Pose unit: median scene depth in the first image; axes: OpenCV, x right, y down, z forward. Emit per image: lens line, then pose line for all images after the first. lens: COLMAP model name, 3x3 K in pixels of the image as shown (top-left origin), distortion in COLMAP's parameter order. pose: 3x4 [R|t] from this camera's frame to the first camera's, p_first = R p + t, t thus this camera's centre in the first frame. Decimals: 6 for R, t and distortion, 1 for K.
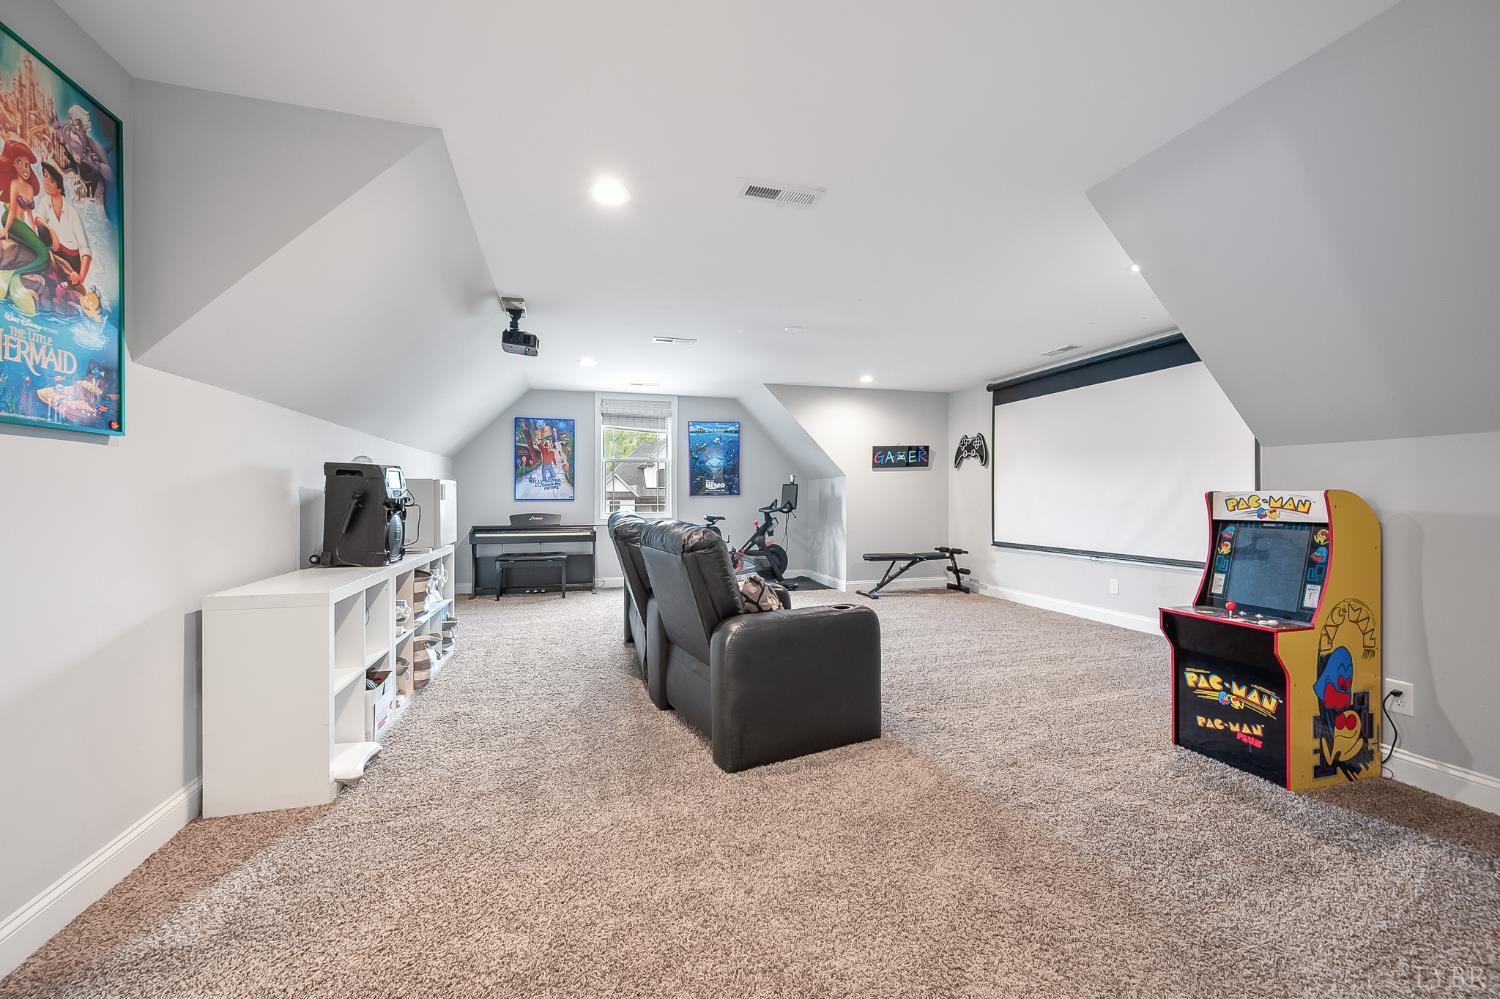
lens RADIAL K [[595.7, 0, 748.7], [0, 595.7, 495.5], [0, 0, 1]] dist [-0.000871, -0.000486]
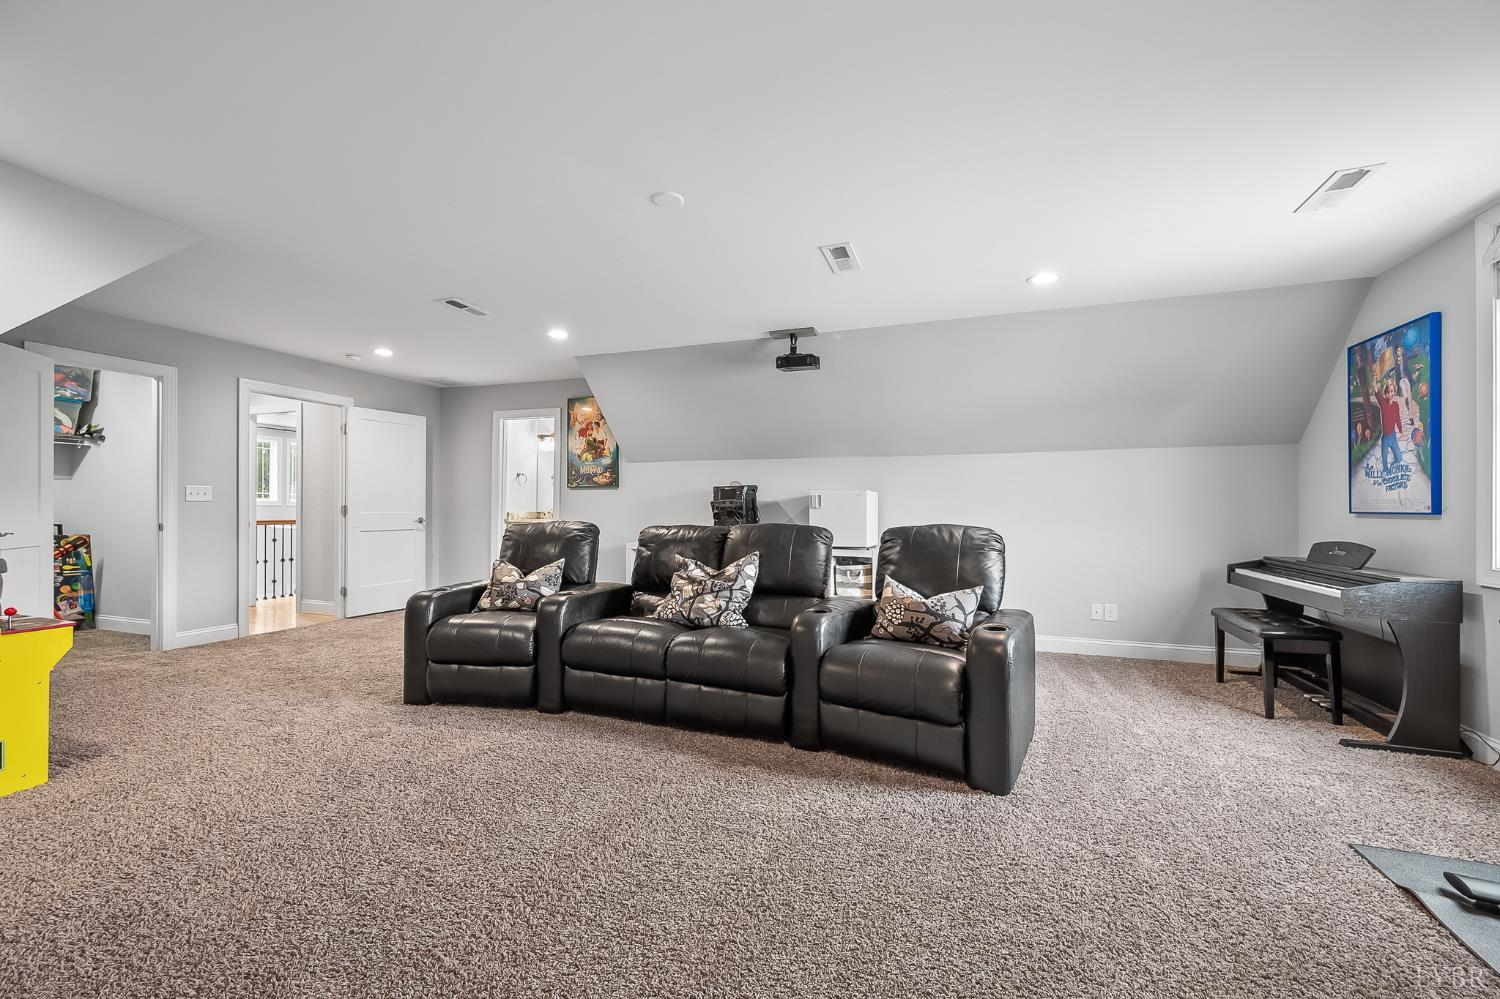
lens RADIAL K [[595.7, 0, 746.6], [0, 595.7, 503.7], [0, 0, 1]] dist [-0.000871, -0.000486]
pose [[-0.598357, -0.004003, -0.801220, 0.319001], [-0.002018, 0.999992, -0.003489, 0.002046], [0.801227, -0.000471, -0.598360, 0.936854]]
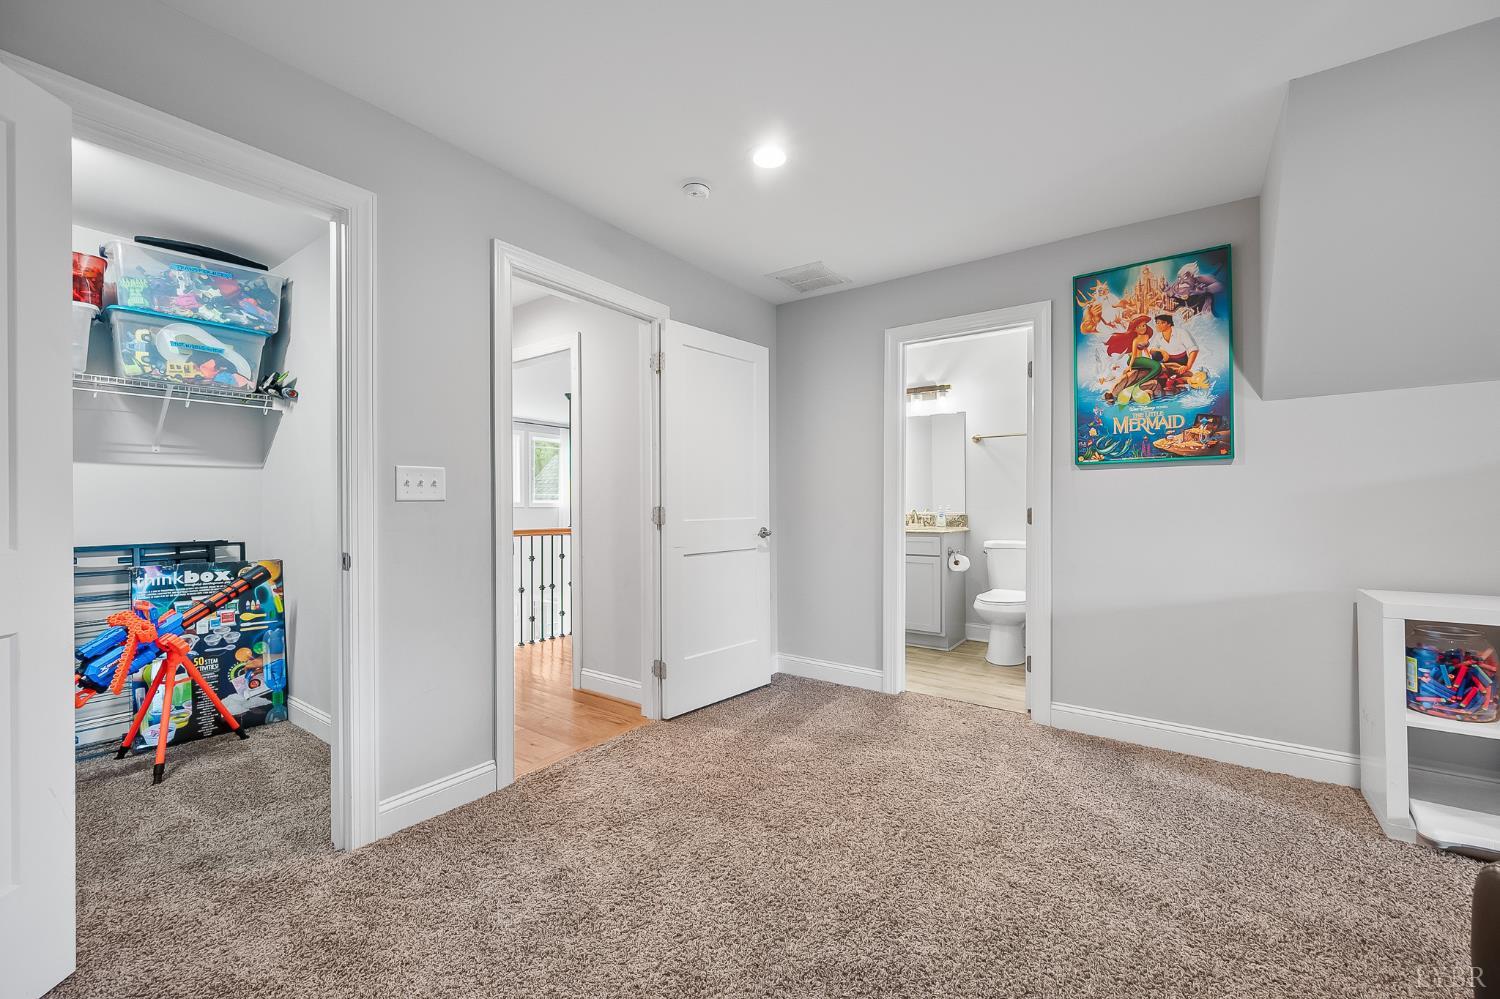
lens RADIAL K [[595.7, 0, 757.7], [0, 595.7, 499.7], [0, 0, 1]] dist [-0.000871, -0.000486]
pose [[-0.791469, 0.001340, -0.611207, 0.198224], [0.008074, 0.999933, -0.008264, 0.001605], [0.611156, -0.011475, -0.791427, 0.371342]]
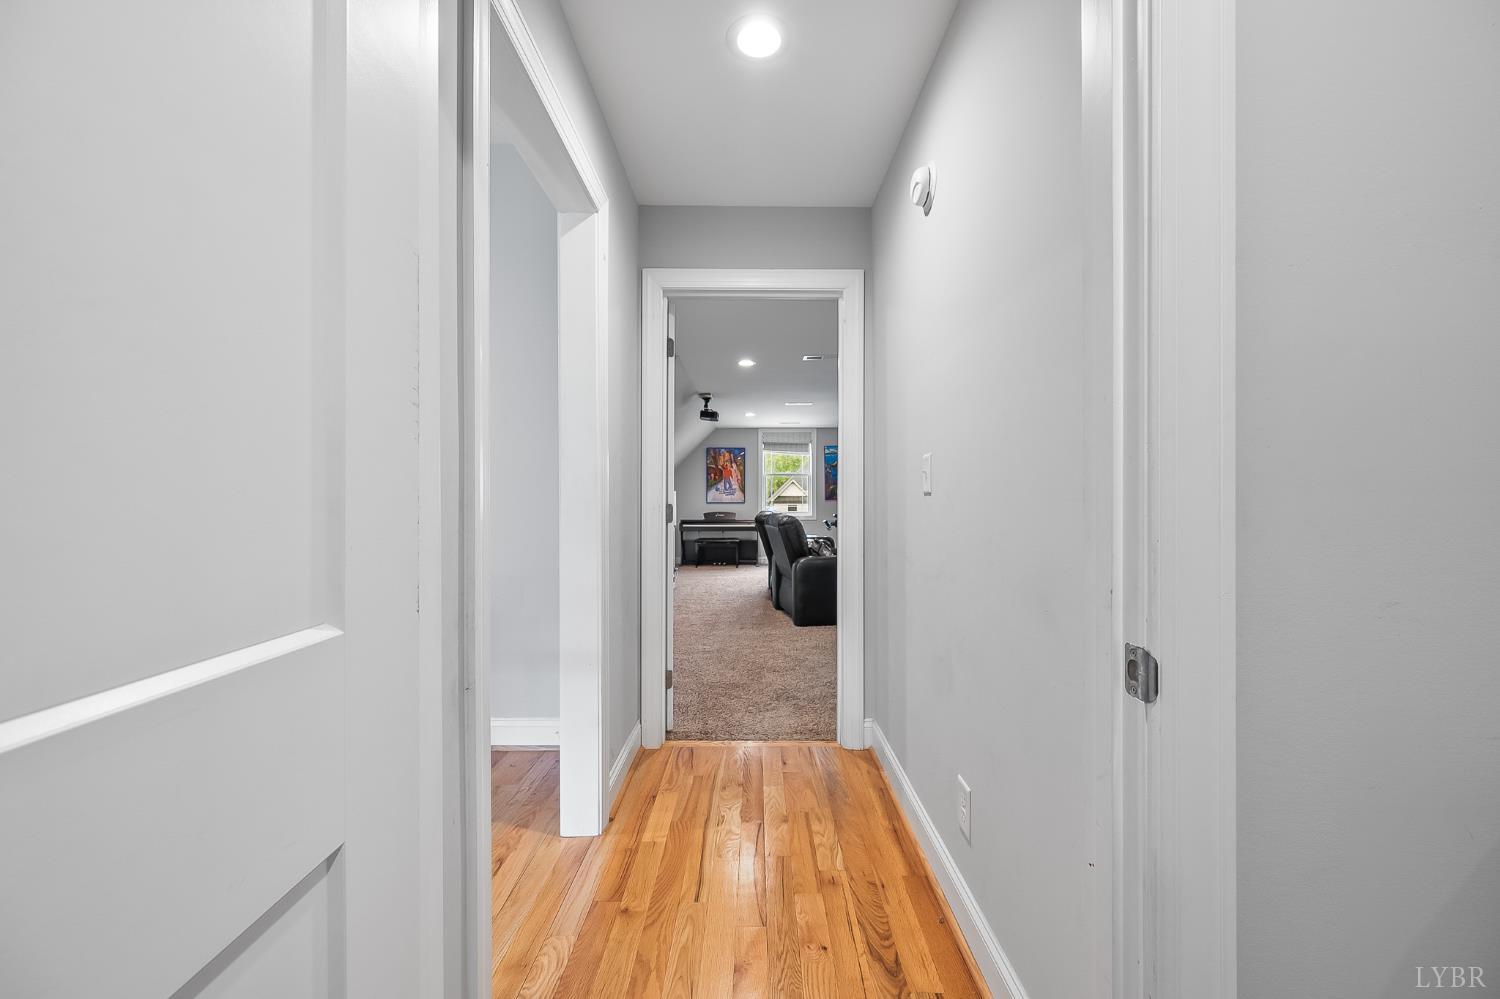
lens RADIAL K [[595.7, 0, 751.8], [0, 595.7, 503.2], [0, 0, 1]] dist [-0.000871, -0.000486]
pose [[0.955700, 0.000812, -0.294340, 0.162490], [0.000380, 0.999992, 0.003991, 0.002345], [0.294341, -0.003926, 0.955692, -0.412891]]
